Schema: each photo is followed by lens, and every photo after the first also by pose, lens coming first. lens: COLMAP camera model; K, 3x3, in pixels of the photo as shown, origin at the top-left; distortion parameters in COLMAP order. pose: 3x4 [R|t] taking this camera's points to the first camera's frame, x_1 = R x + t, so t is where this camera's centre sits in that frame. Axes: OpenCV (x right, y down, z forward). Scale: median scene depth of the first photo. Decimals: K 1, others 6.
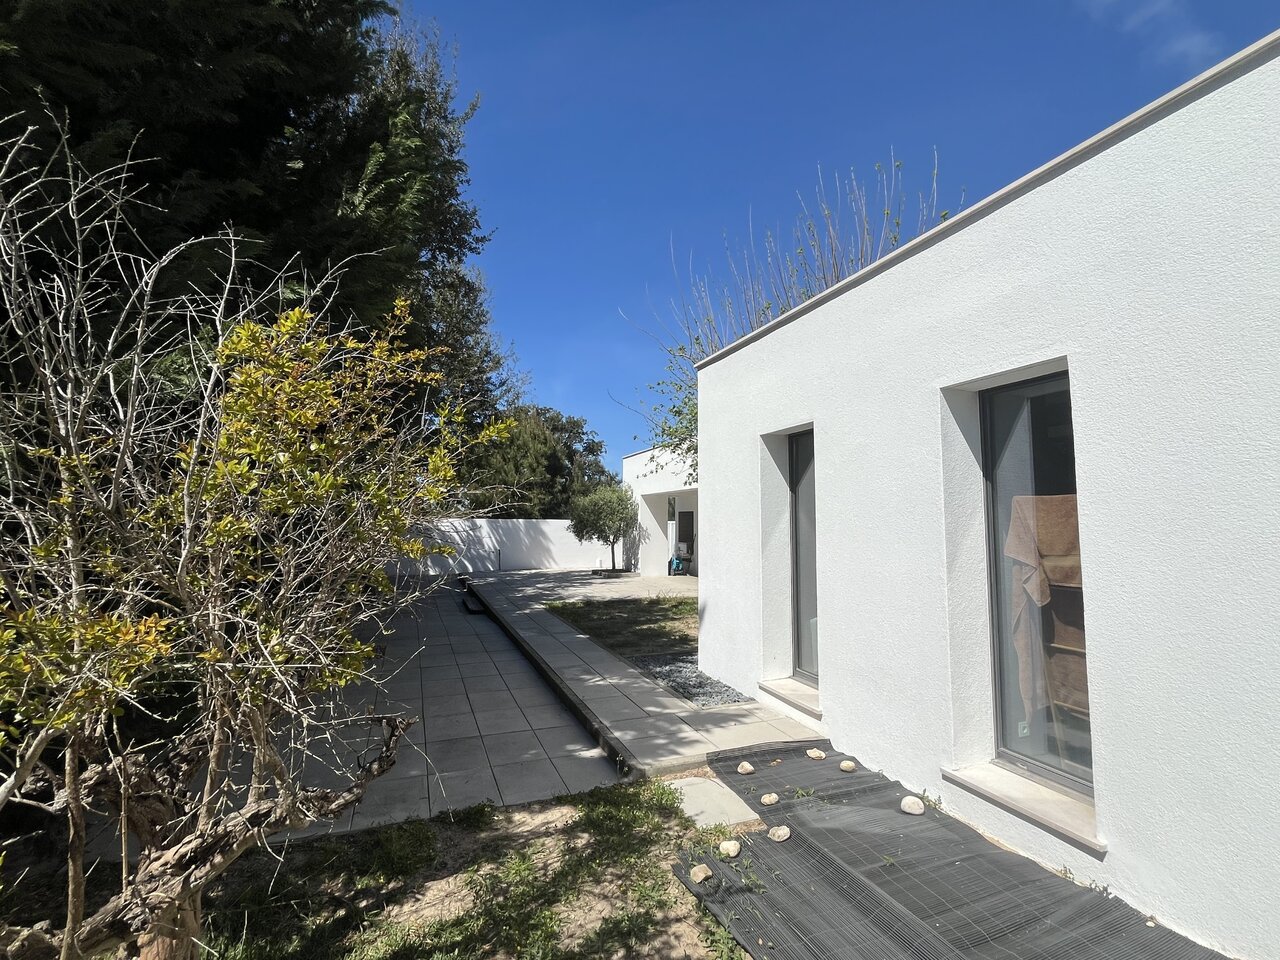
lens RADIAL K [[568.8, 0, 640.0], [0, 568.8, 480.0], [0, 0, 1]] dist [-0.000138, -0.000085]
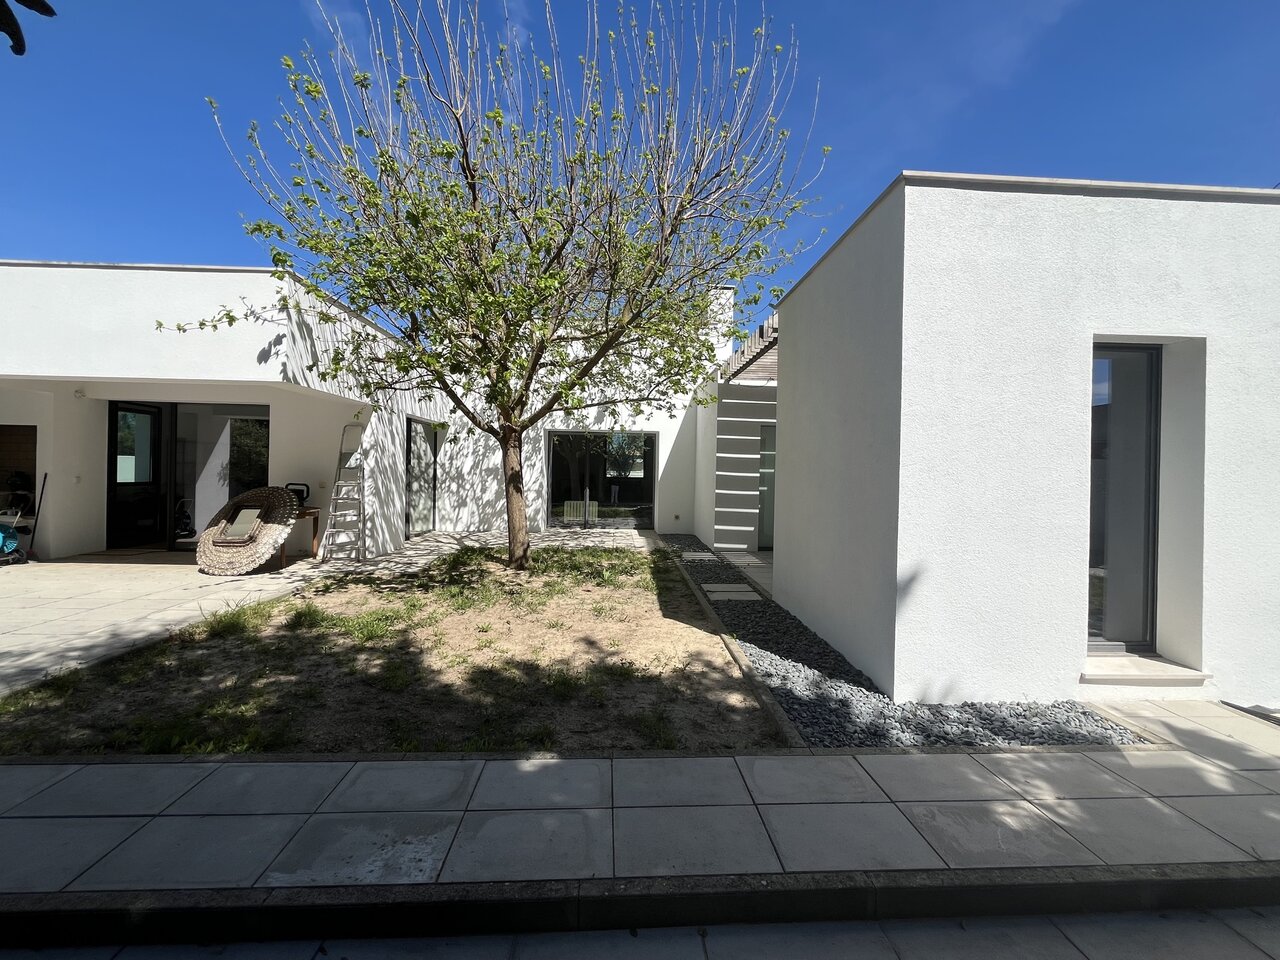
lens RADIAL K [[568.8, 0, 640.0], [0, 568.8, 480.0], [0, 0, 1]] dist [-0.000138, -0.000085]
pose [[0.299411, -0.016683, 0.953978, -0.692403], [-0.088739, 0.995026, 0.045252, 0.127334], [-0.949989, -0.098204, 0.296441, 1.421623]]
